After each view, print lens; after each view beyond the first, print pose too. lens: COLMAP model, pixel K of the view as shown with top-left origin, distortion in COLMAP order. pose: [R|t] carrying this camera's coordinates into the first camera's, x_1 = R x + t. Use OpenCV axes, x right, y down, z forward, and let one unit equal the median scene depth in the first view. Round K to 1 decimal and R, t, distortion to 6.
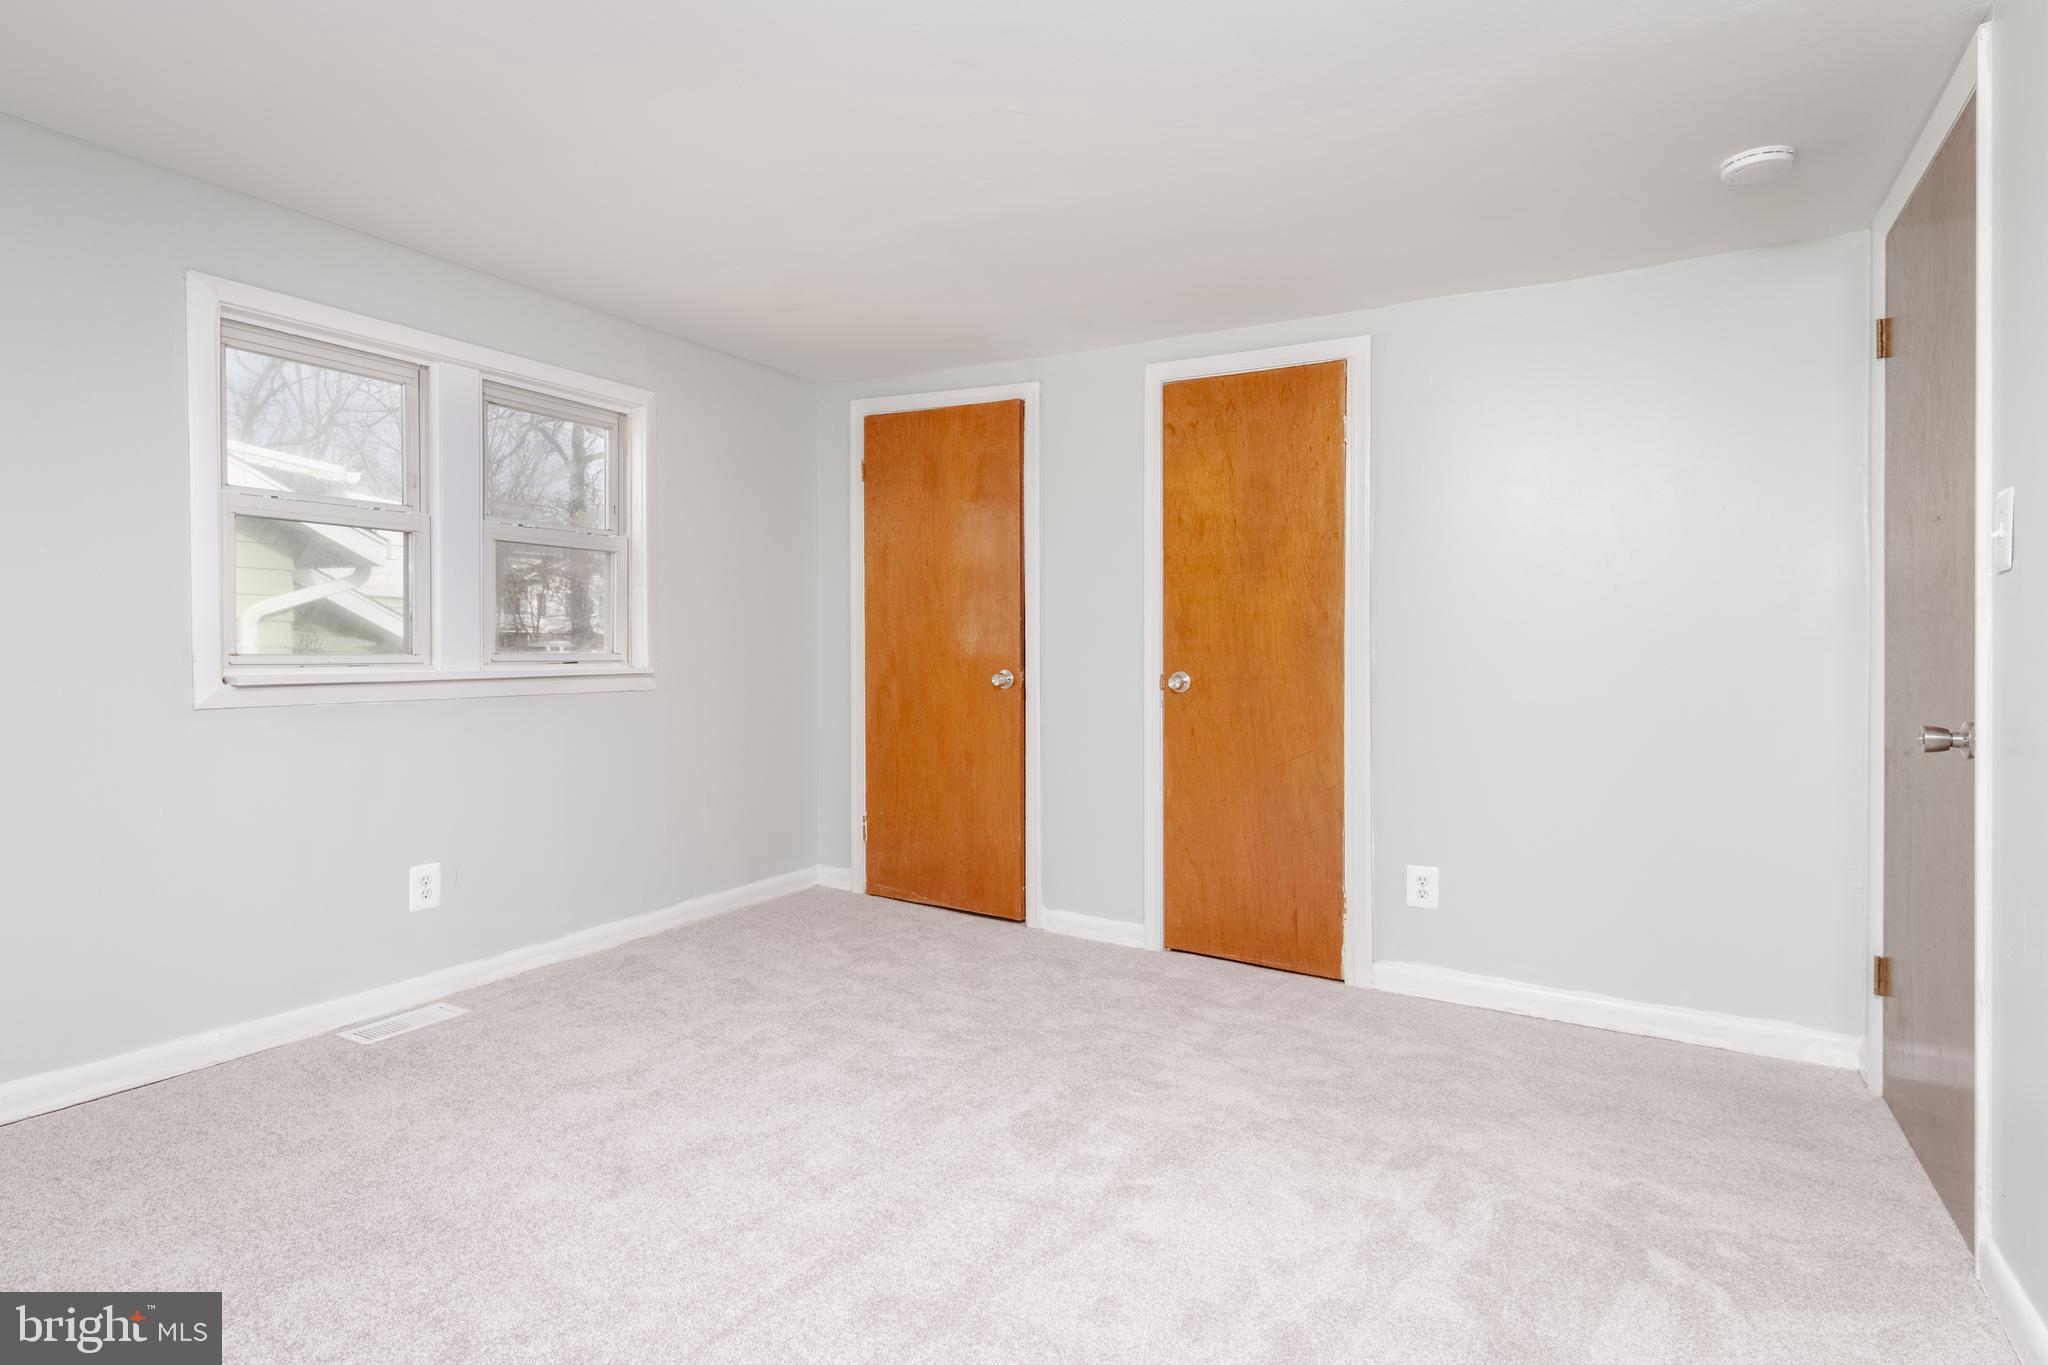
lens RADIAL K [[1015.3, 0, 1031.3], [0, 1015.3, 677.9], [0, 0, 1]] dist [-0.001629, -0.000996]
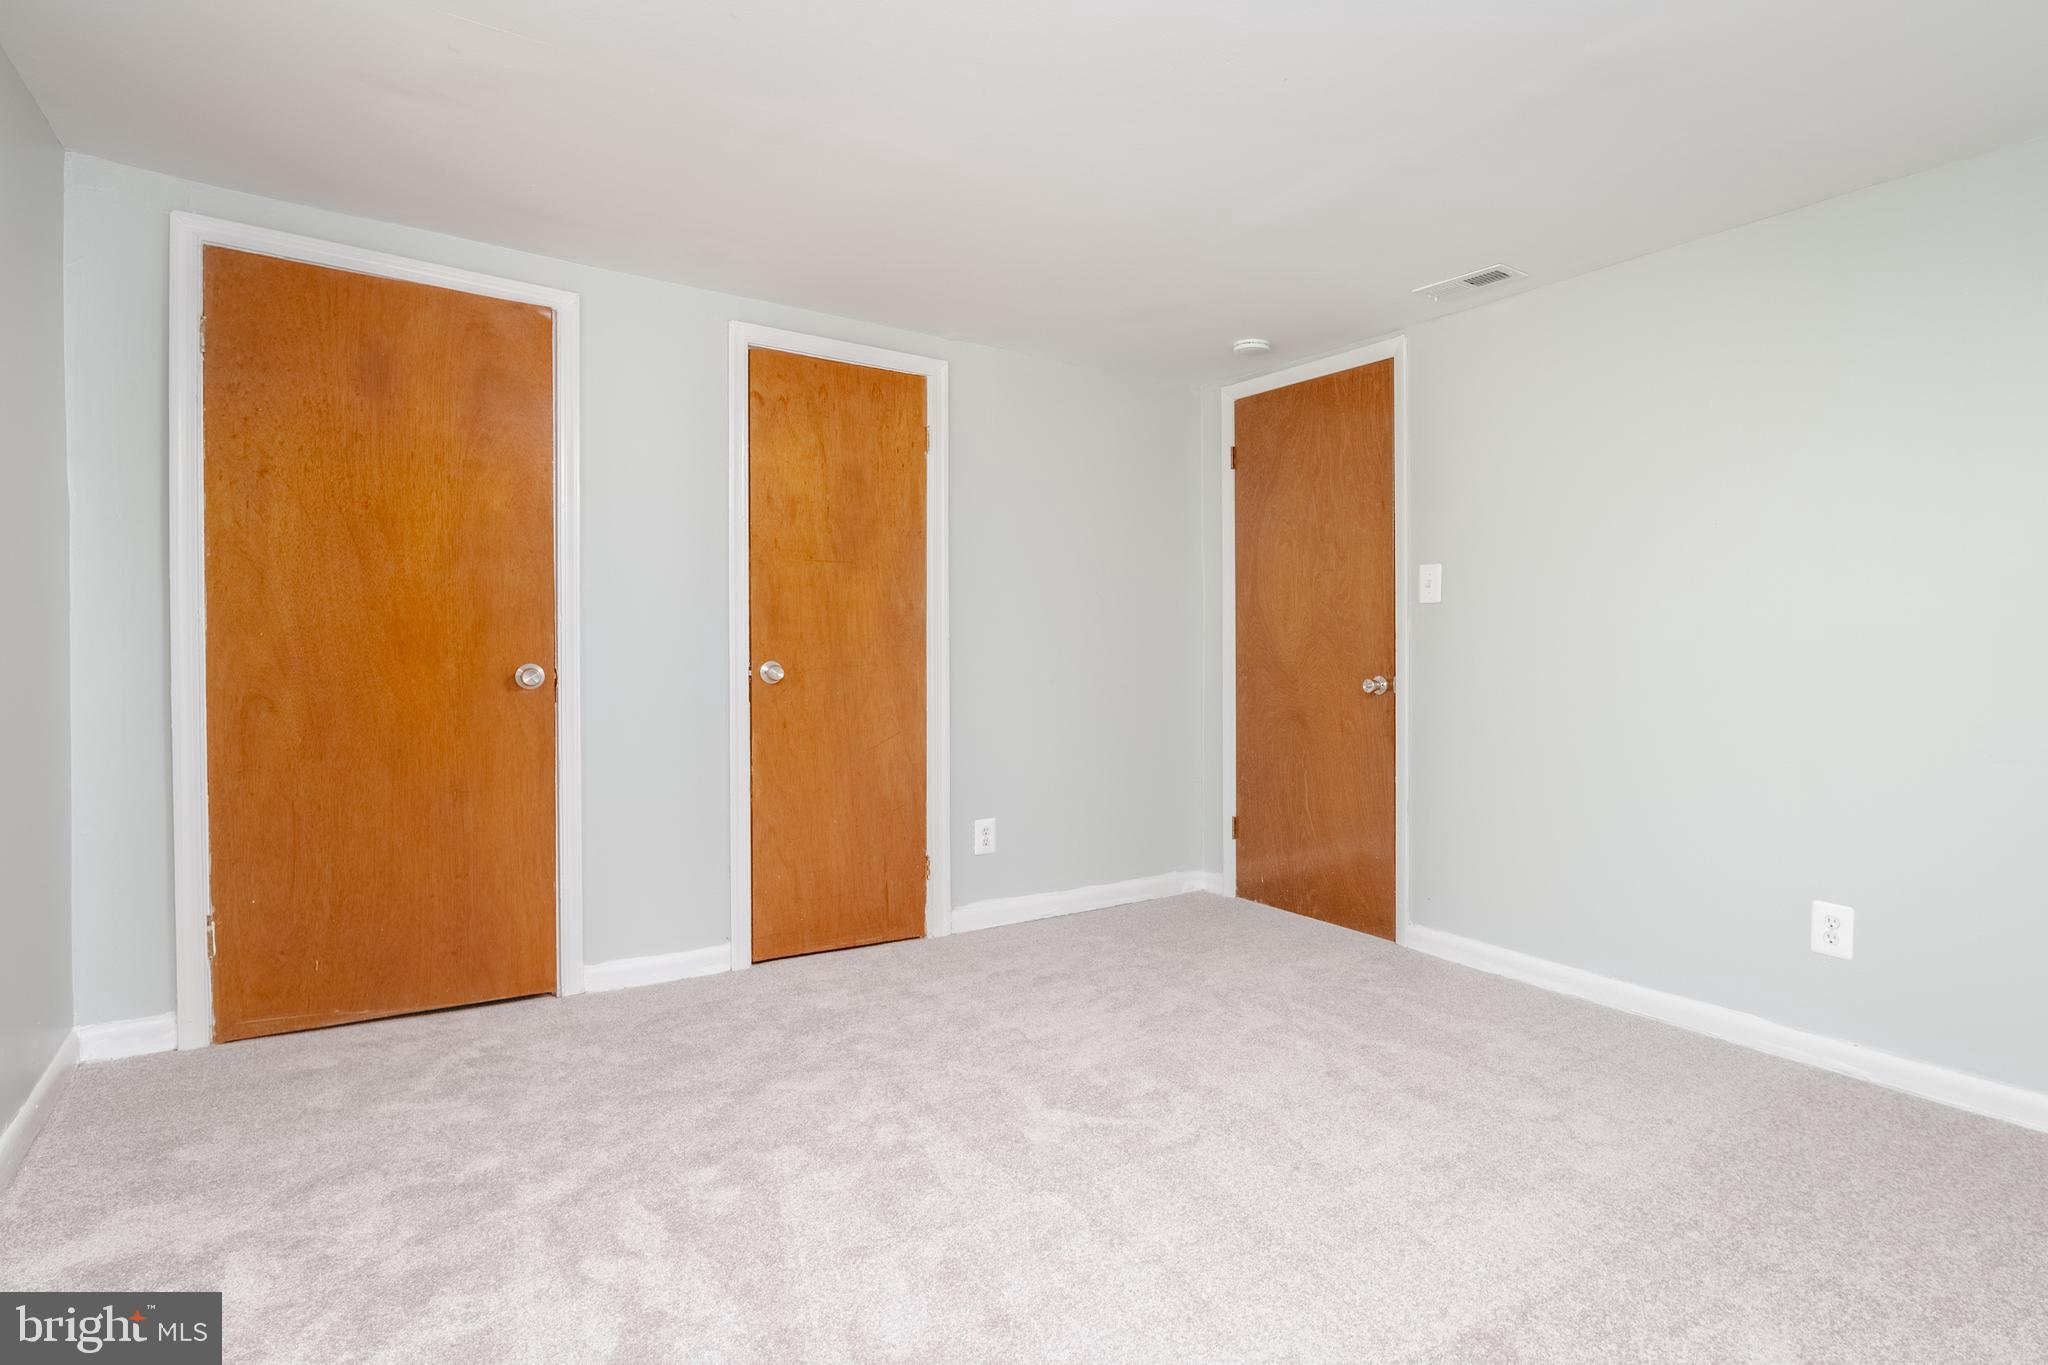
lens RADIAL K [[1029.4, 0, 1027.3], [0, 1029.4, 676.6], [0, 0, 1]] dist [-0.016608, -0.002615]
pose [[0.436780, -0.029410, 0.899087, -0.615758], [0.024564, 0.999483, 0.020761, -0.005944], [-0.899233, 0.013017, 0.437277, 0.384256]]
